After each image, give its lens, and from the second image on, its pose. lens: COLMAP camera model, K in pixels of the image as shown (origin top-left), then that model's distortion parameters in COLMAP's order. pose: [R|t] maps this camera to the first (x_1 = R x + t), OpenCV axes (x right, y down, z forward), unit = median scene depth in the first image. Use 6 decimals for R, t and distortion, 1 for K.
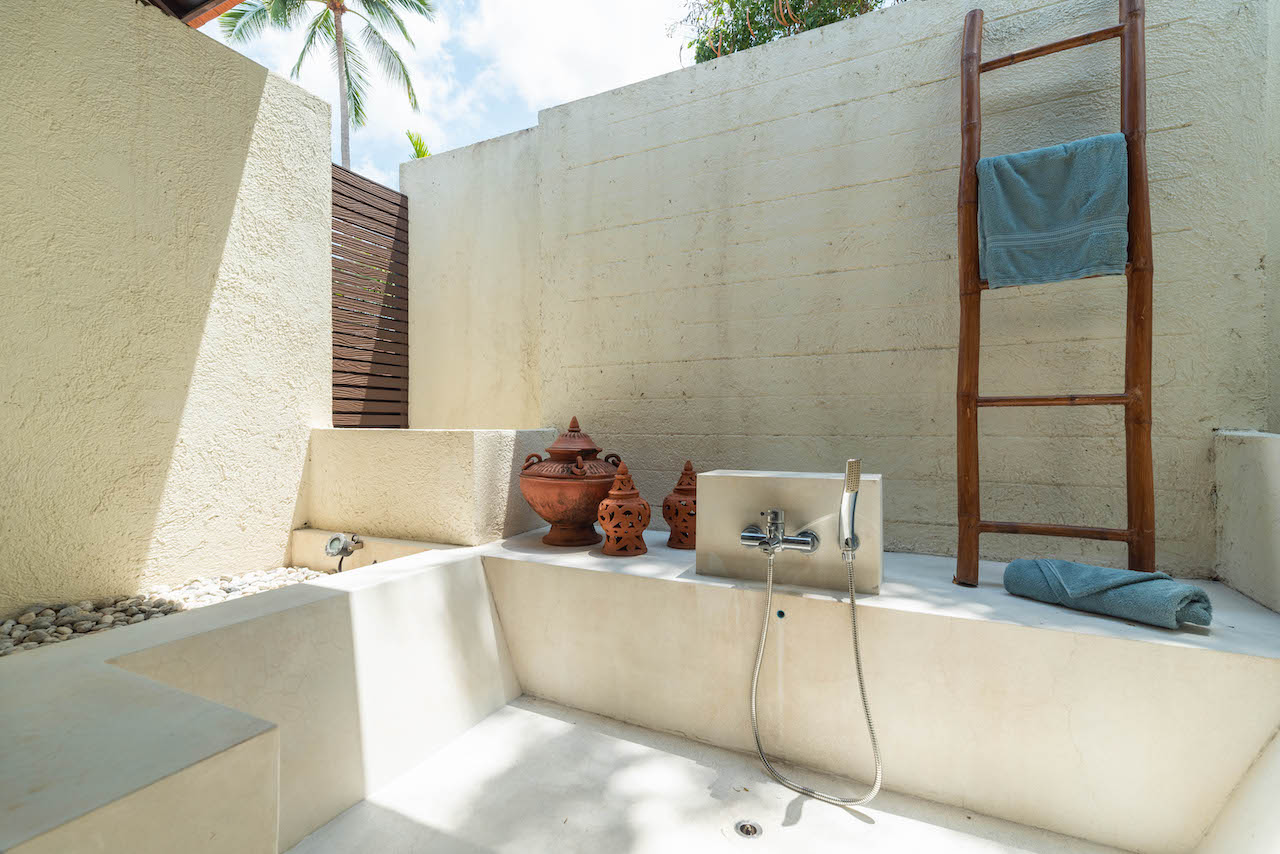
lens RADIAL K [[555.1, 0, 640.0], [0, 555.1, 427.0], [0, 0, 1]] dist [0.002528, 0.000547]
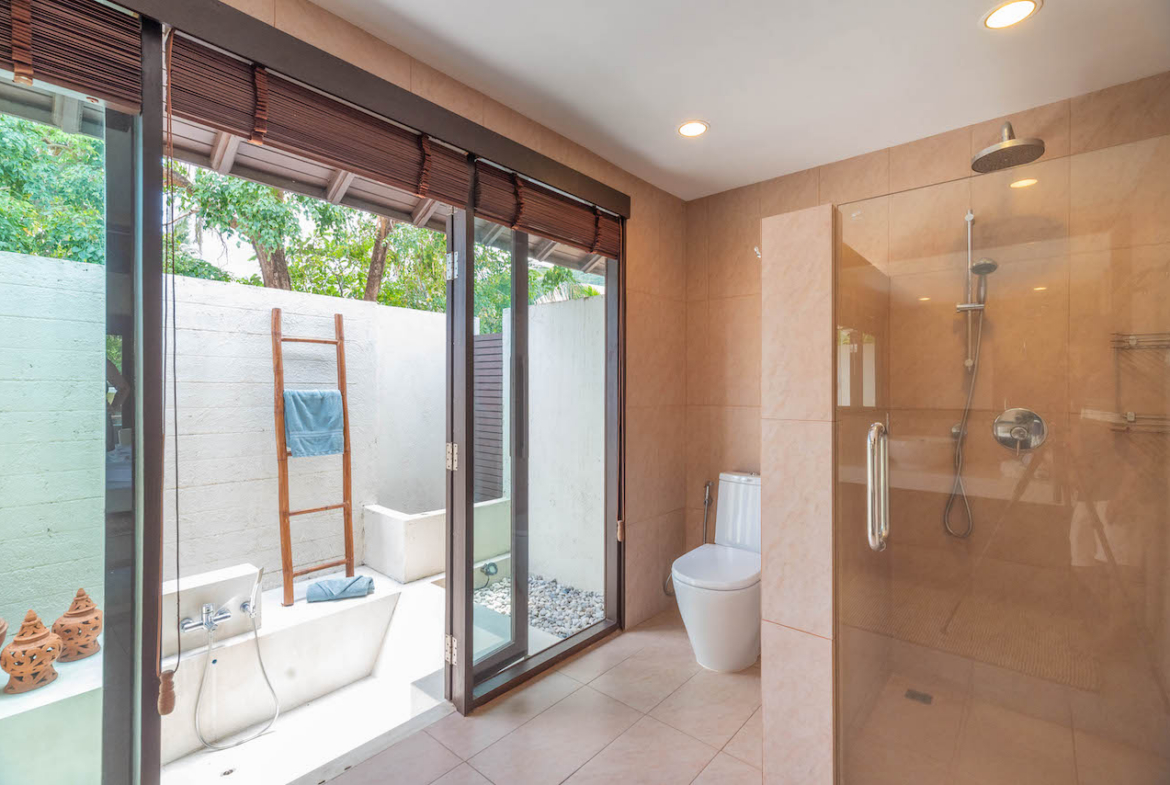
lens RADIAL K [[528.6, 0, 585.0], [0, 528.6, 392.5], [0, 0, 1]] dist [-0.002879, -0.000037]
pose [[0.229830, 0.000372, 0.973231, -1.049910], [-0.010142, 0.999947, 0.002013, -0.512592], [-0.973178, -0.010333, 0.229821, -0.519589]]
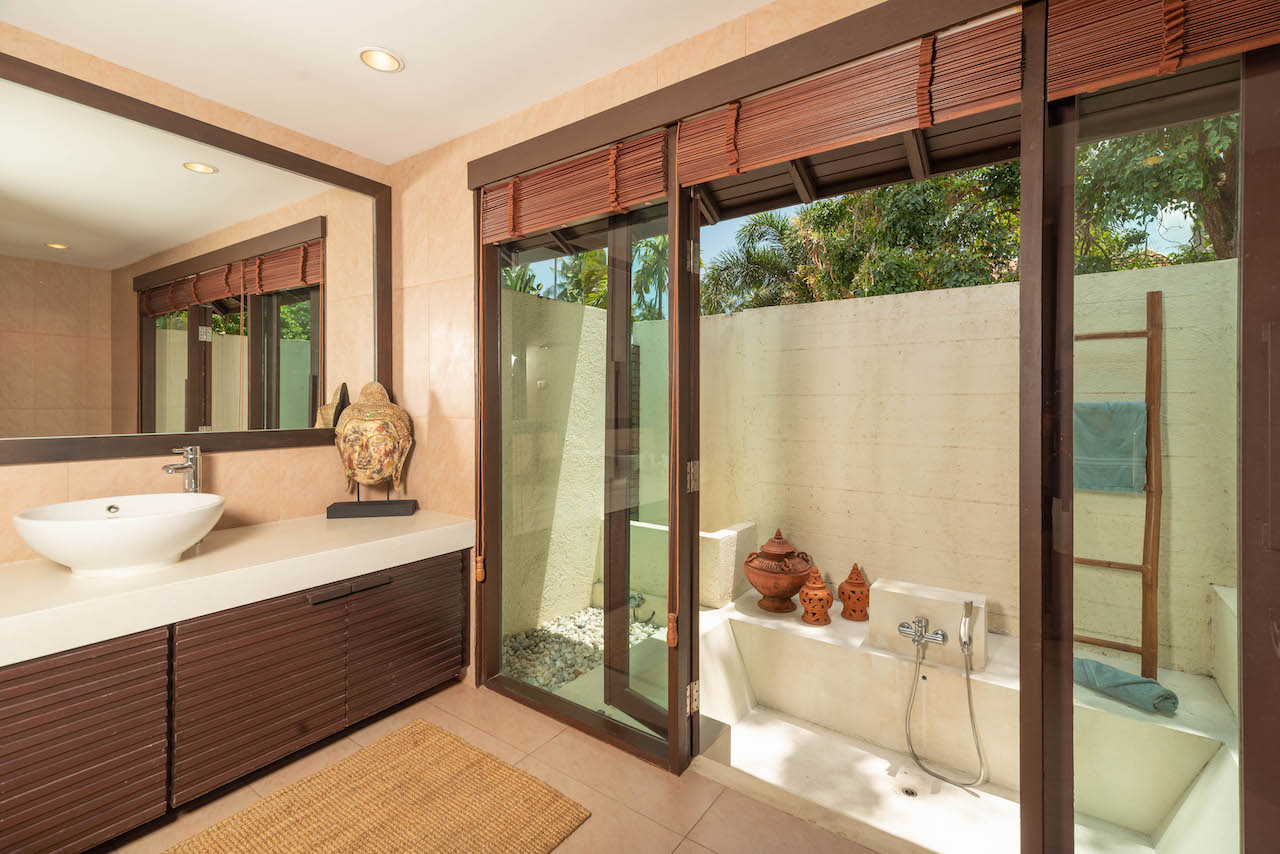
lens RADIAL K [[561.4, 0, 640.1], [0, 561.4, 400.3], [0, 0, 1]] dist [0.003316, 0.000617]
pose [[0.987270, 0.004443, -0.158989, -0.336016], [-0.004118, 0.999989, 0.002369, -0.510438], [0.158998, -0.001684, 0.987278, -0.852936]]
